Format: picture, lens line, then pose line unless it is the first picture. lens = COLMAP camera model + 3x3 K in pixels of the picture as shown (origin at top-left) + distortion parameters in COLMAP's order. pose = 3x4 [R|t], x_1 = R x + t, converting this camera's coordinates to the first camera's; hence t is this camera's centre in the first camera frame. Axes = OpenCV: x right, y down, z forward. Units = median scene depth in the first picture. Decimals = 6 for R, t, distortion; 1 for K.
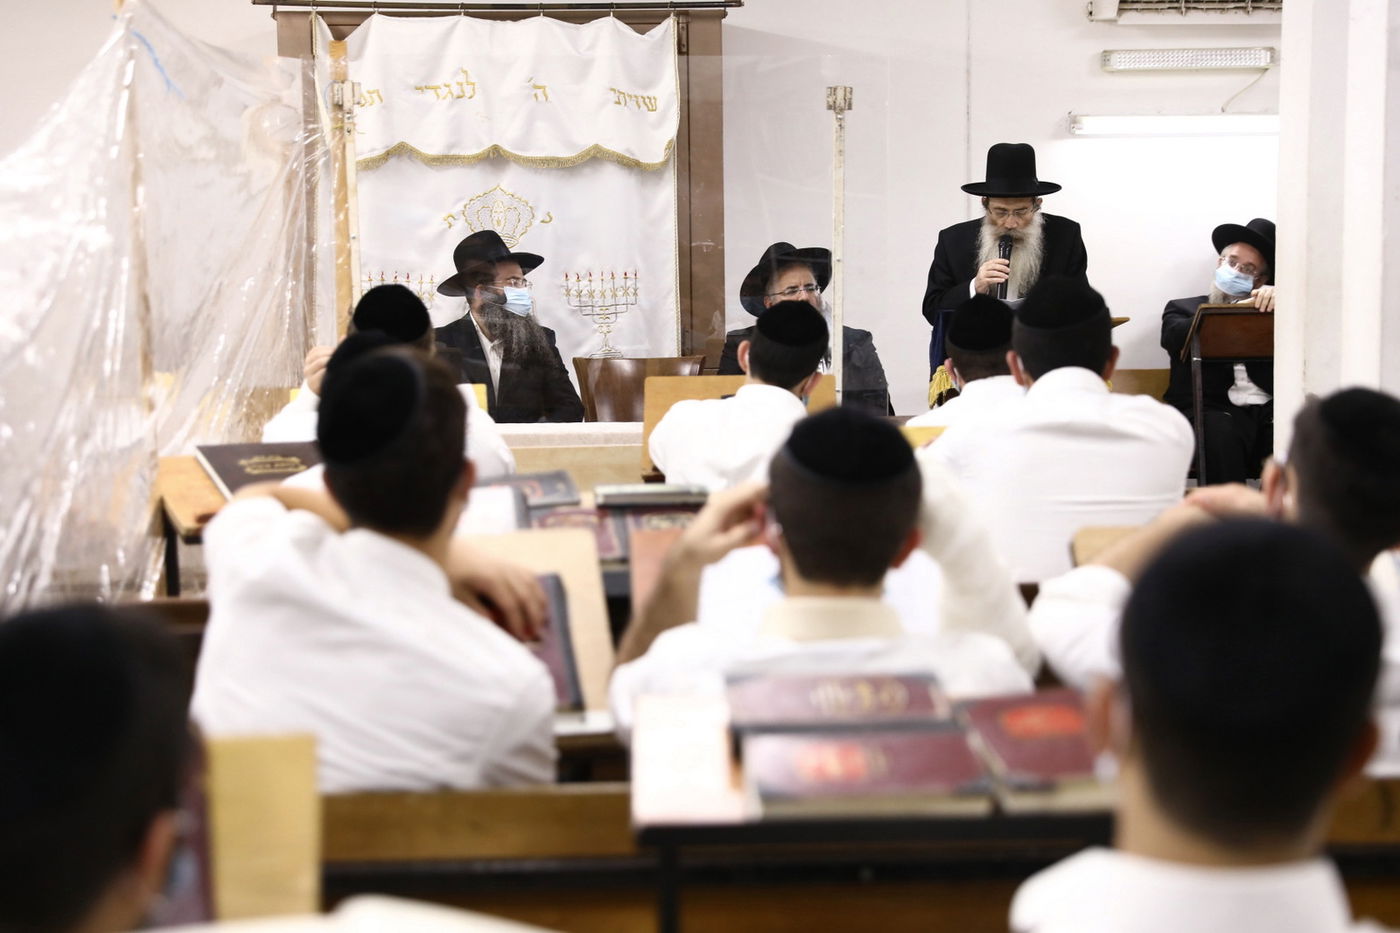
lens RADIAL K [[2705.0, 0, 695.1], [0, 2705.0, 459.4], [0, 0, 1]] dist [0.269376, 0.000000]
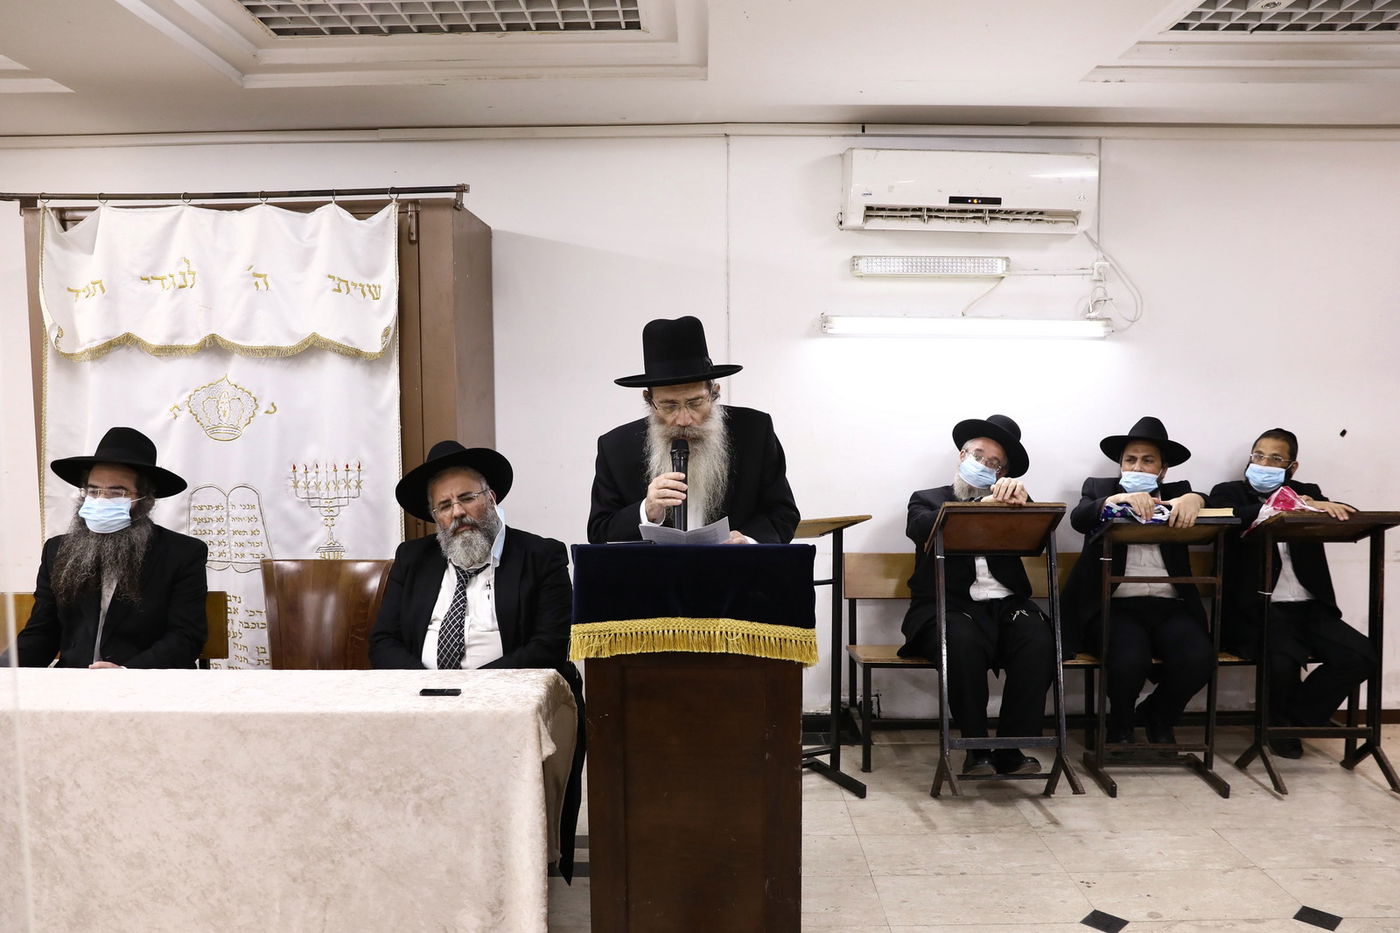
lens RADIAL K [[1109.1, 0, 700.0], [0, 1109.1, 478.3], [0, 0, 1]] dist [-0.020568, -0.015657]
pose [[0.998951, 0.005071, -0.045510, 0.118197], [-0.006346, 0.999590, -0.027921, -0.053817], [0.045350, 0.028181, 0.998574, 0.610749]]
